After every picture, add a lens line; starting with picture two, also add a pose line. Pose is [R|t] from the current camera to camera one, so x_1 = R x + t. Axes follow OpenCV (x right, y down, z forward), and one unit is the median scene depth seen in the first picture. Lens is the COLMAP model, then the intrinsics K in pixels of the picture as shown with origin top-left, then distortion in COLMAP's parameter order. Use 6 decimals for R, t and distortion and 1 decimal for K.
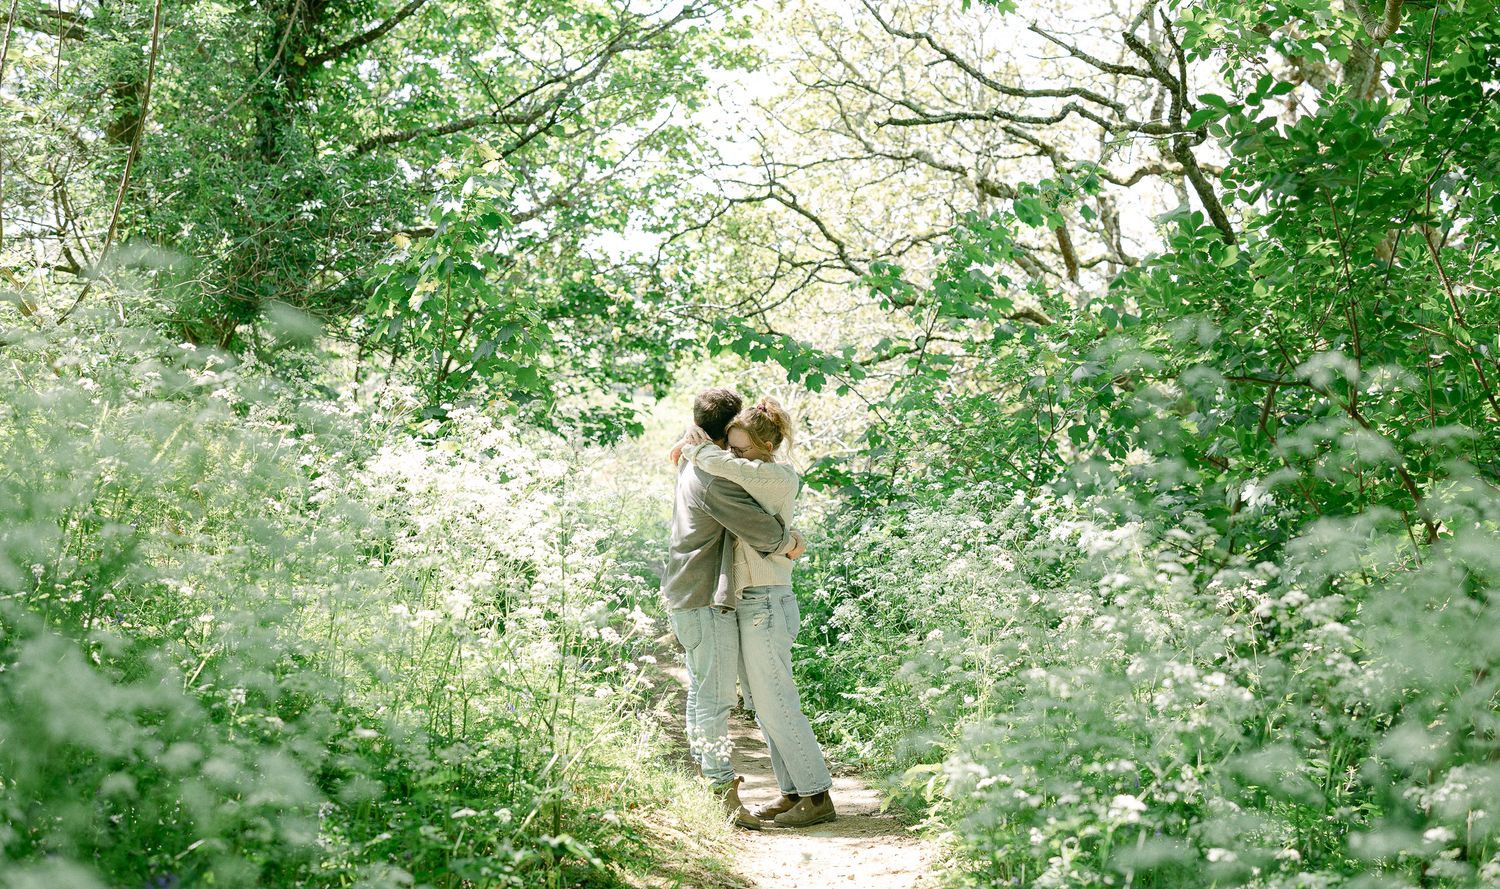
lens RADIAL K [[2195.9, 0, 775.4], [0, 2195.9, 446.8], [0, 0, 1]] dist [-0.014479, 1.740252]
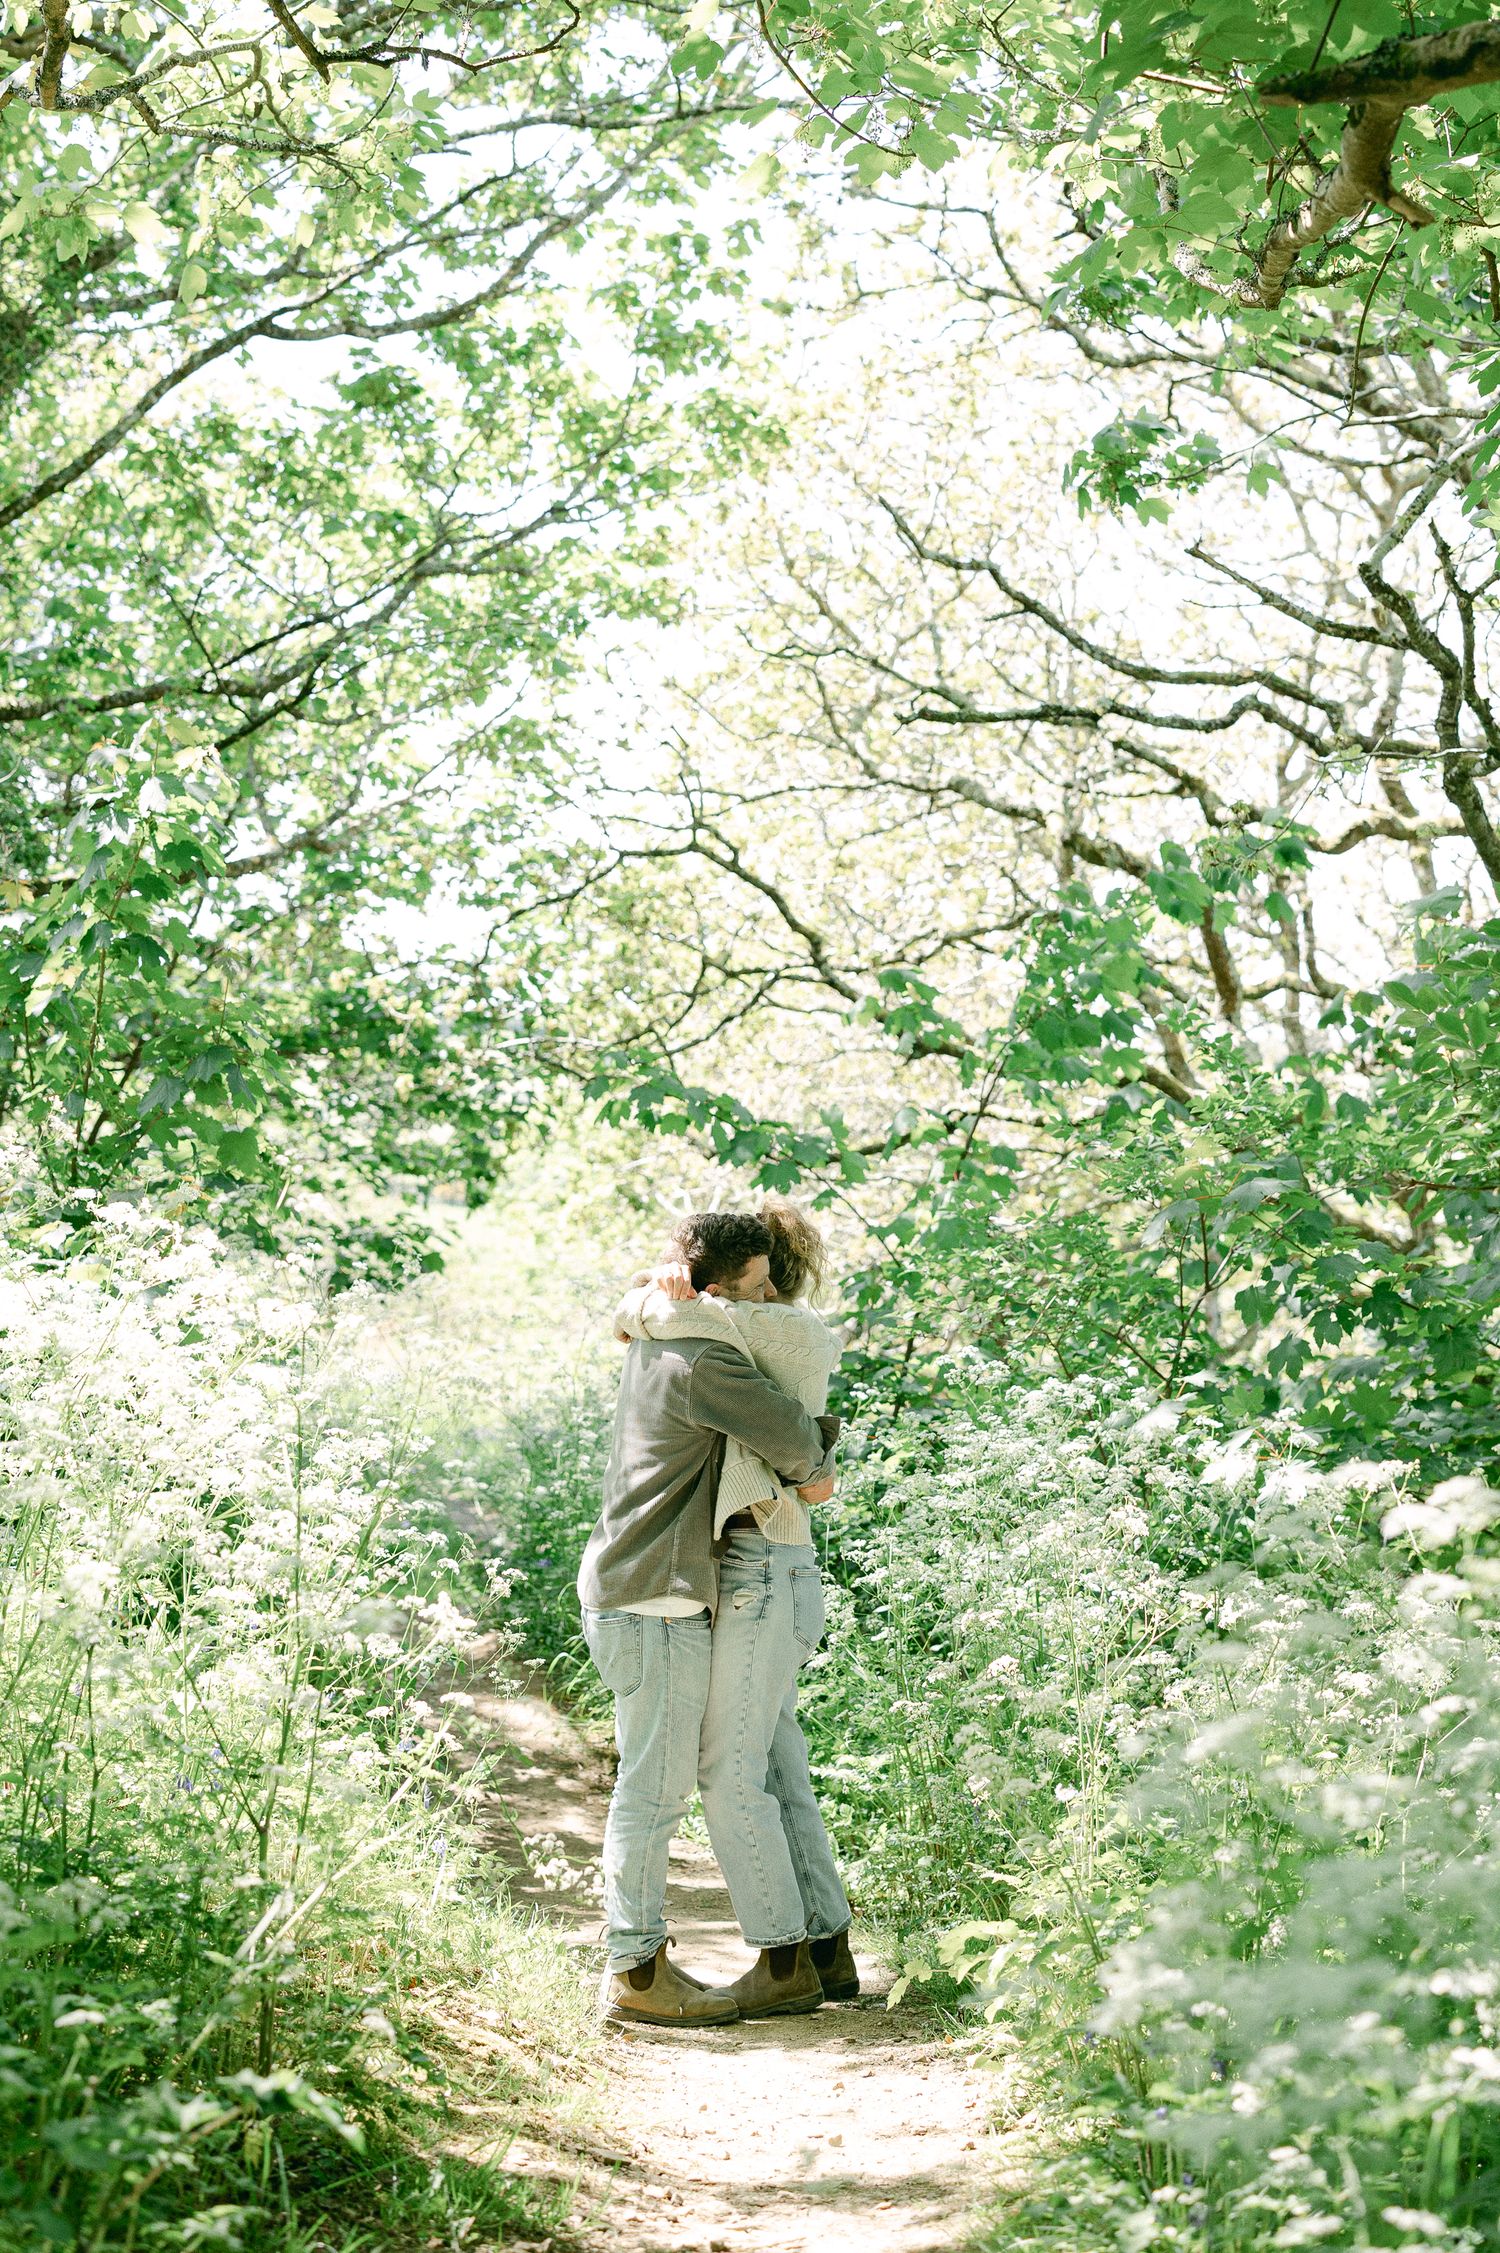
lens RADIAL K [[3244.4, 0, 668.2], [0, 3244.4, 1125.0], [0, 0, 1]] dist [0.041997, 0.052291]
pose [[0.999038, 0.037382, 0.022928, -0.024771], [-0.035931, 0.997508, -0.060724, 0.005941], [-0.025141, 0.059842, 0.997891, 0.185754]]
